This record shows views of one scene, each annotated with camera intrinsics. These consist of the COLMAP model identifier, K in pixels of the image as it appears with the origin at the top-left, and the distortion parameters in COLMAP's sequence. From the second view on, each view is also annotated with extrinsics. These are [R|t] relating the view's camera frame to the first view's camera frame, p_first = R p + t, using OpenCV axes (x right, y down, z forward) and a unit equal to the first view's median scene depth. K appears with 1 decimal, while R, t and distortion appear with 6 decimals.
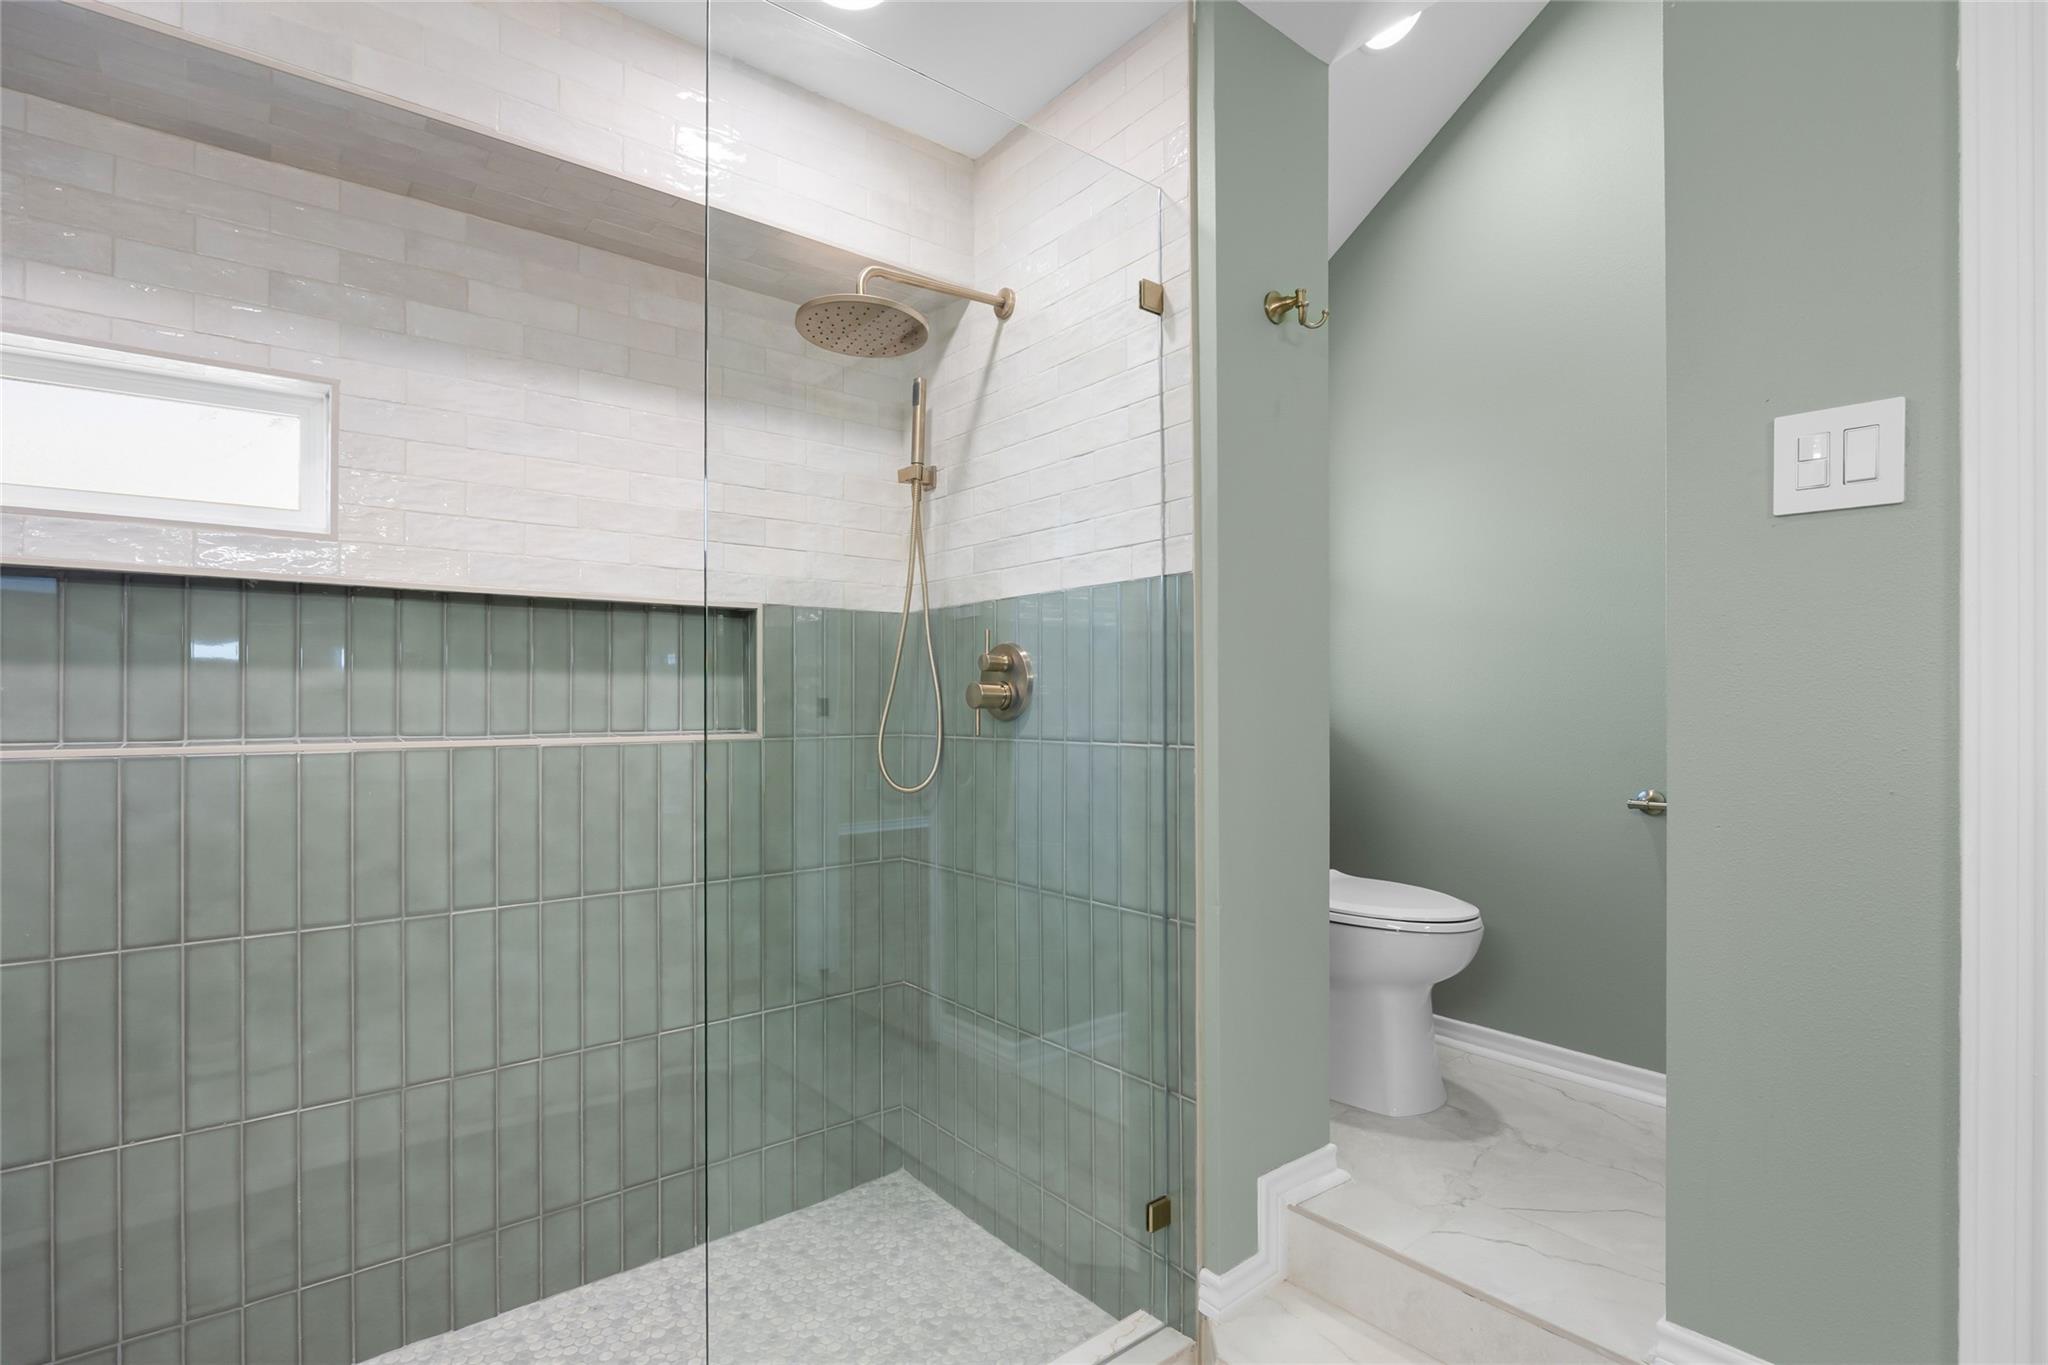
lens RADIAL K [[982.8, 0, 1026.4], [0, 982.8, 697.1], [0, 0, 1]] dist [-0.012266, 0.000163]
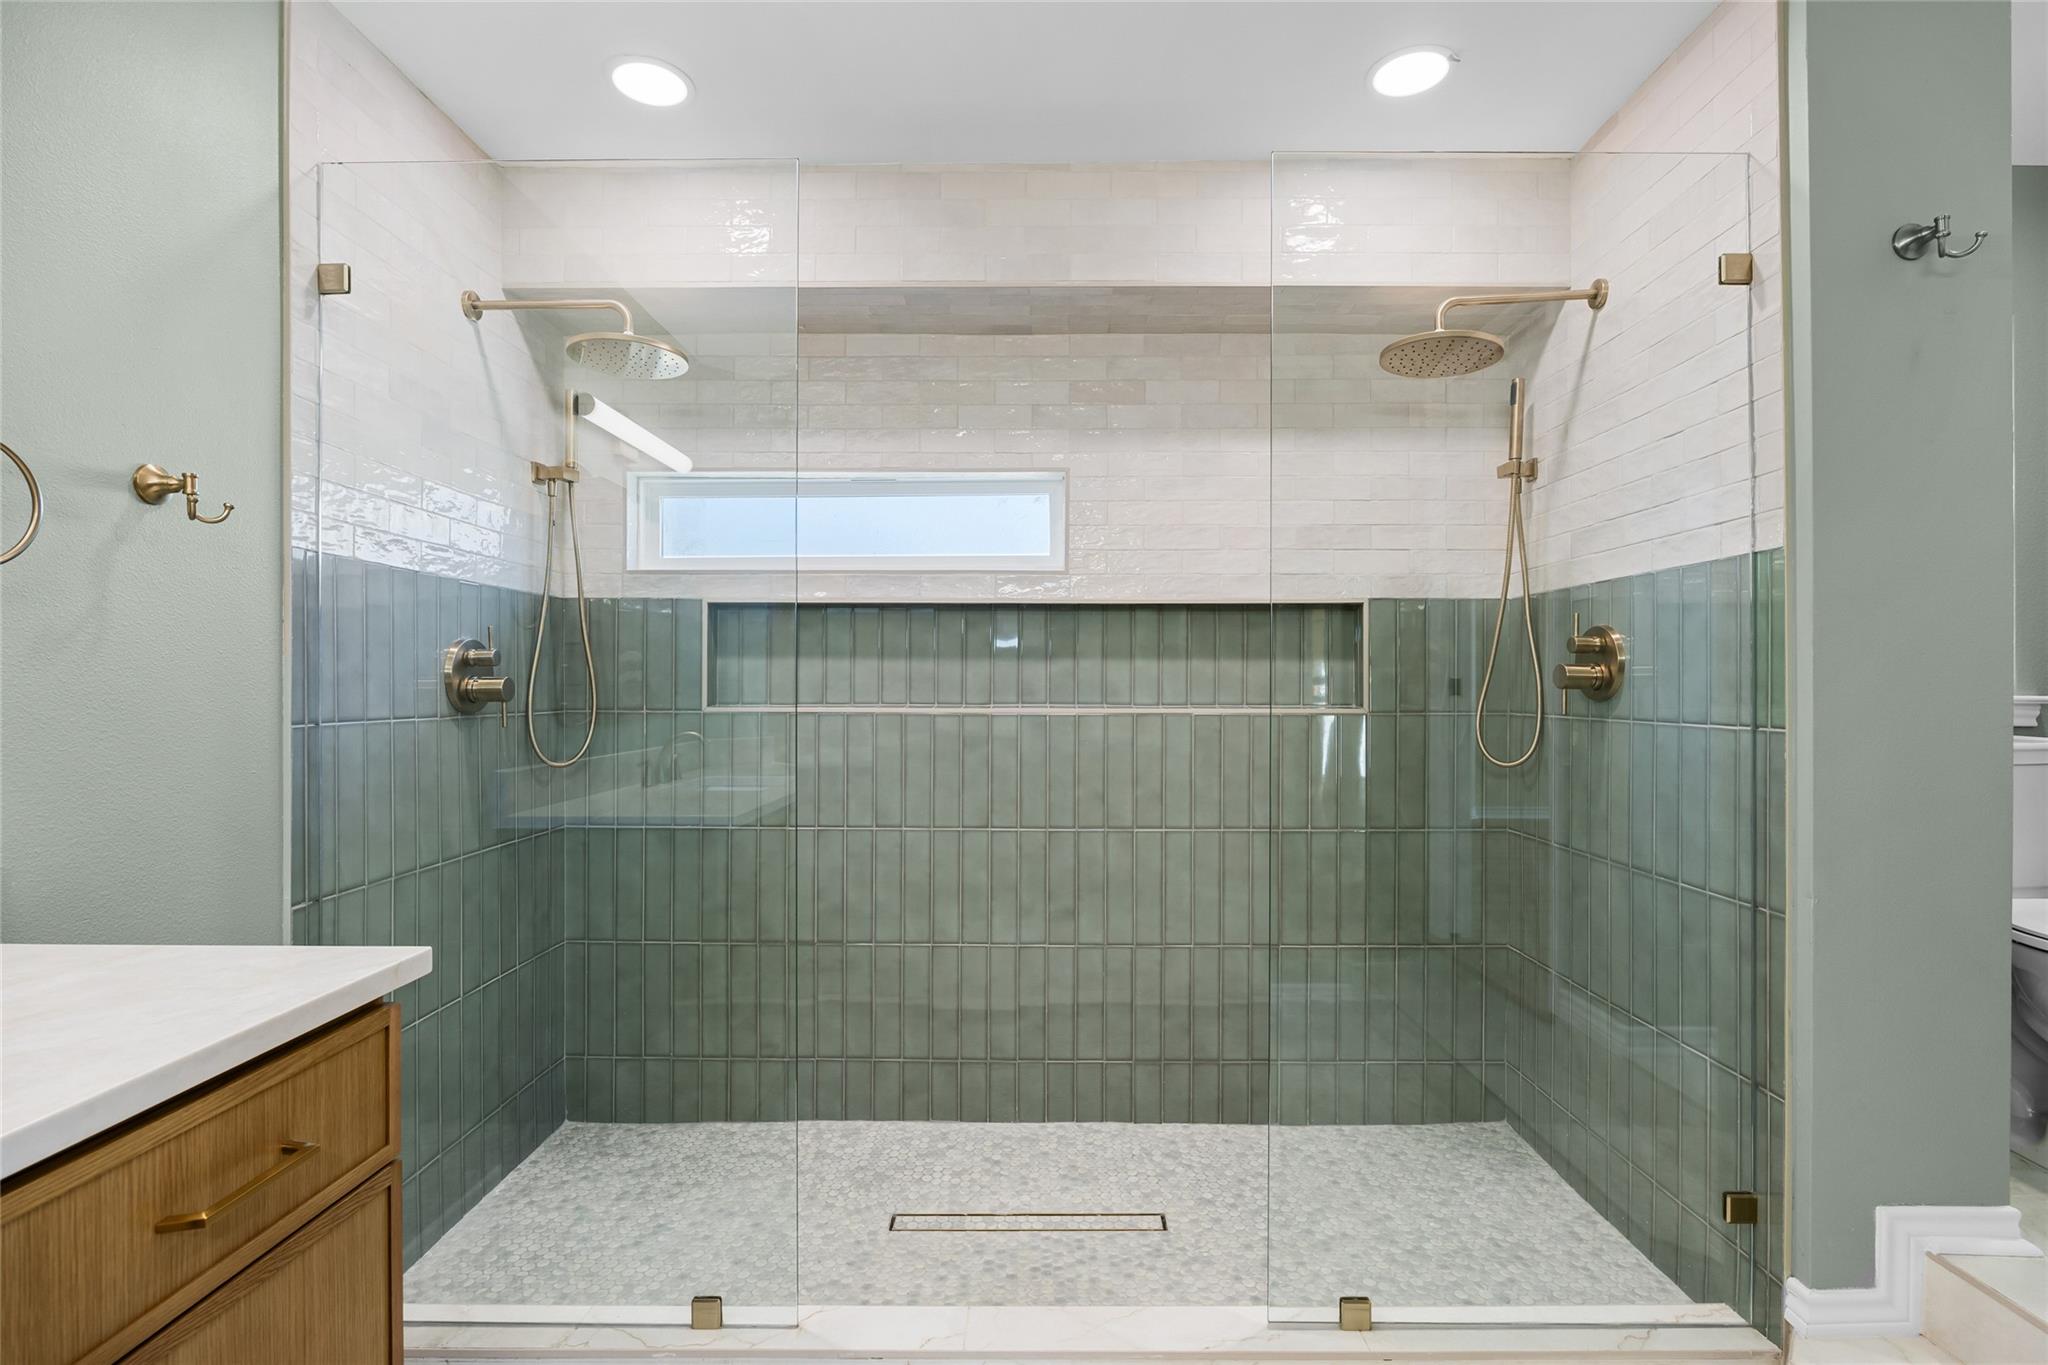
lens RADIAL K [[964.8, 0, 1028.4], [0, 964.8, 679.9], [0, 0, 1]] dist [-0.010305, 0.000105]
pose [[0.771039, 0.002052, -0.636785, 0.182074], [-0.000245, 0.999996, 0.002926, -0.001114], [0.636788, -0.002100, 0.771036, -0.175993]]
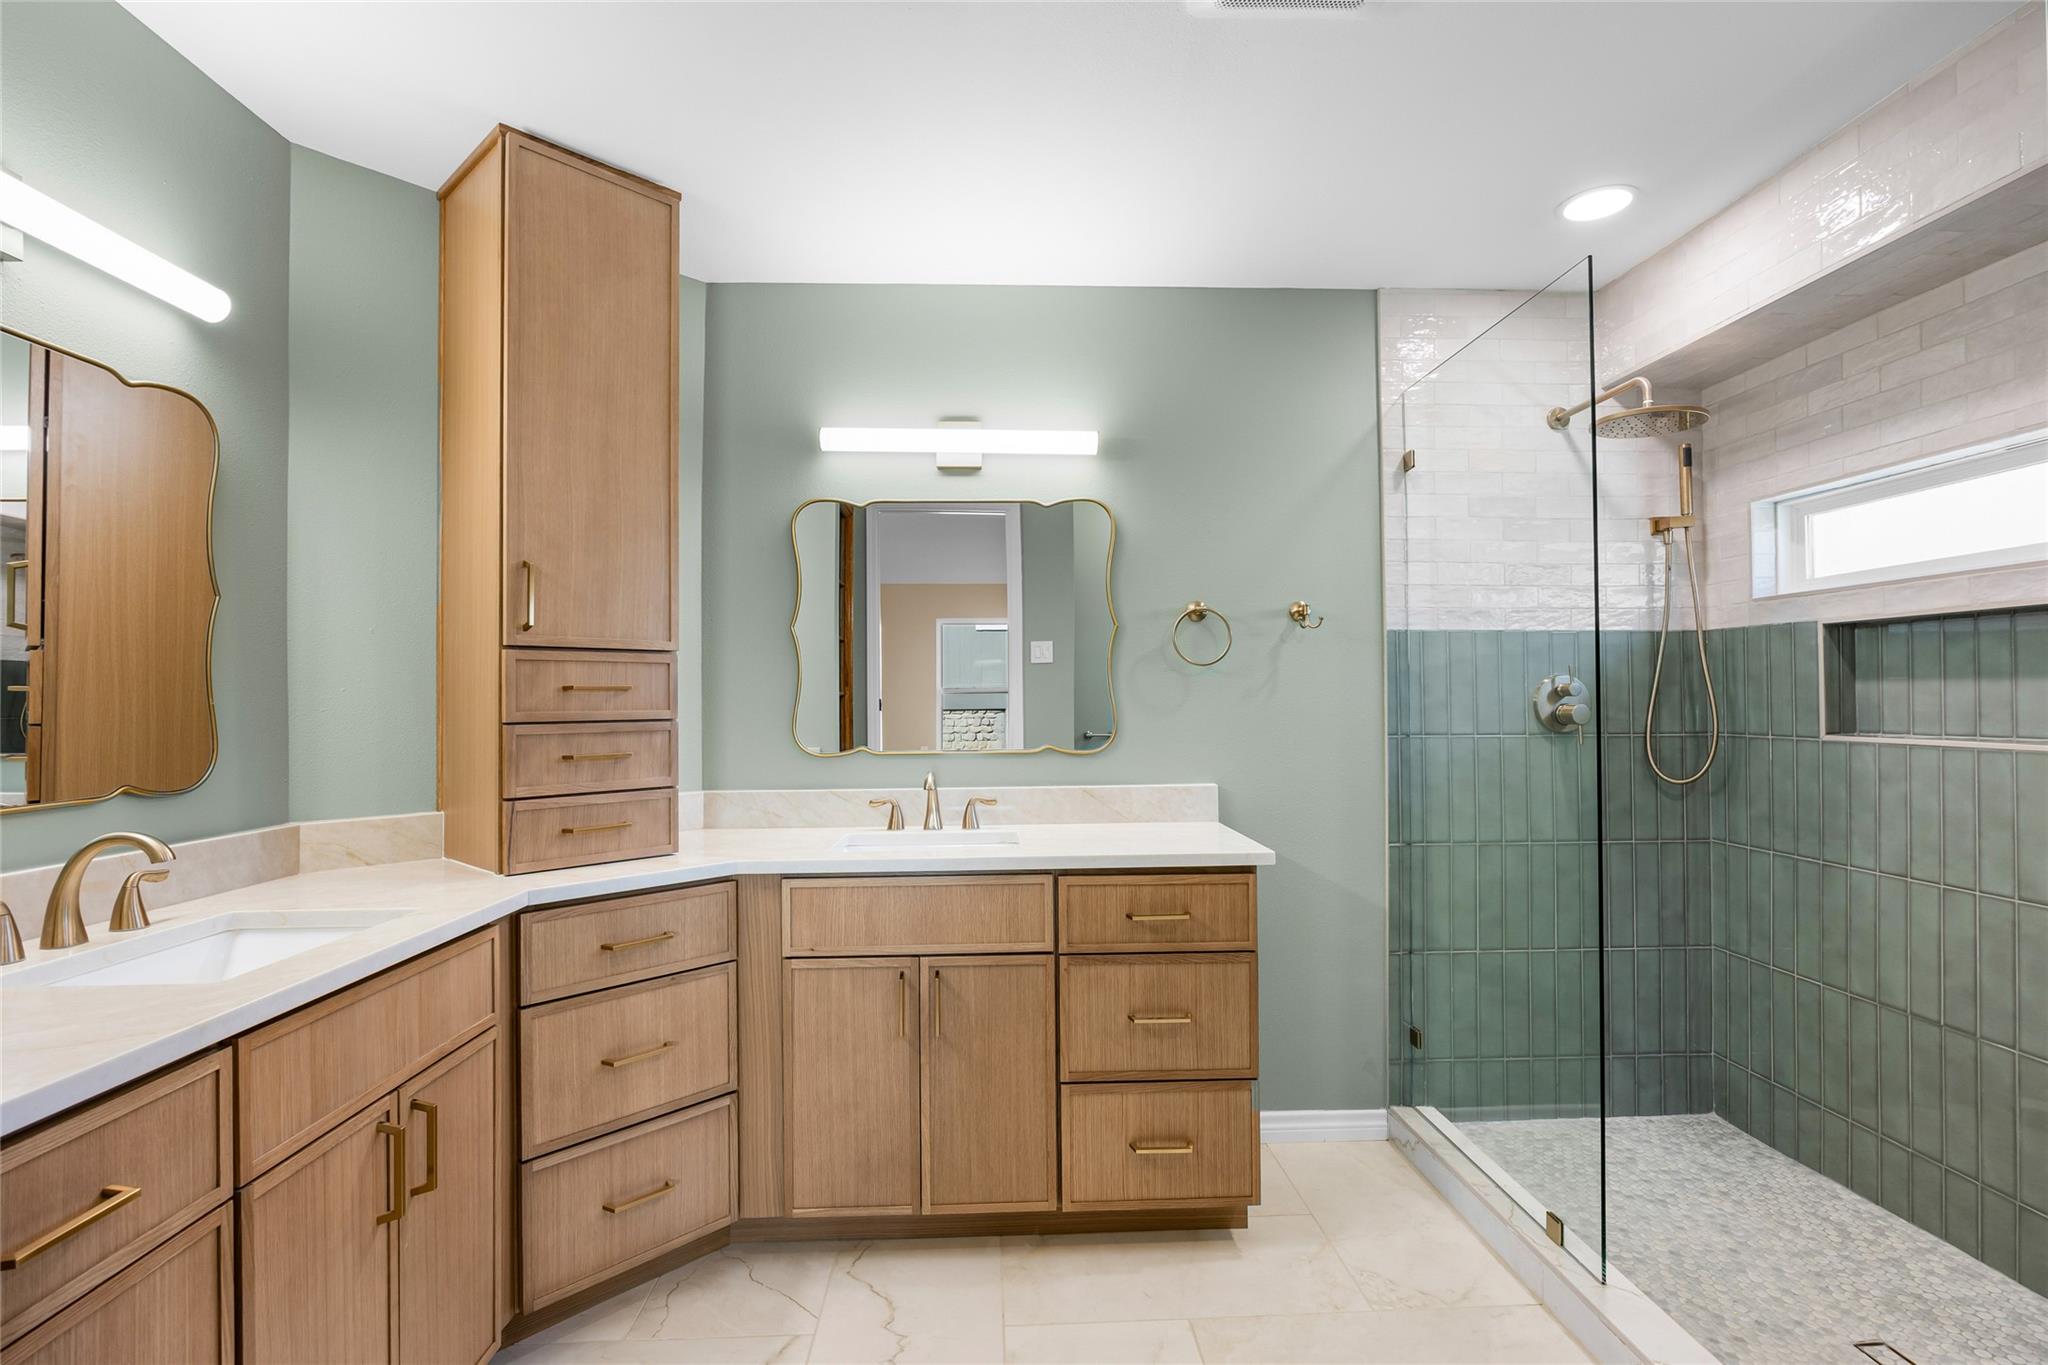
lens RADIAL K [[964.8, 0, 1028.4], [0, 964.8, 679.9], [0, 0, 1]] dist [-0.010305, 0.000105]
pose [[-0.598188, -0.007390, -0.801322, 0.617949], [0.012957, 0.999738, -0.018891, -0.021240], [0.801251, -0.021683, -0.597935, 0.500164]]
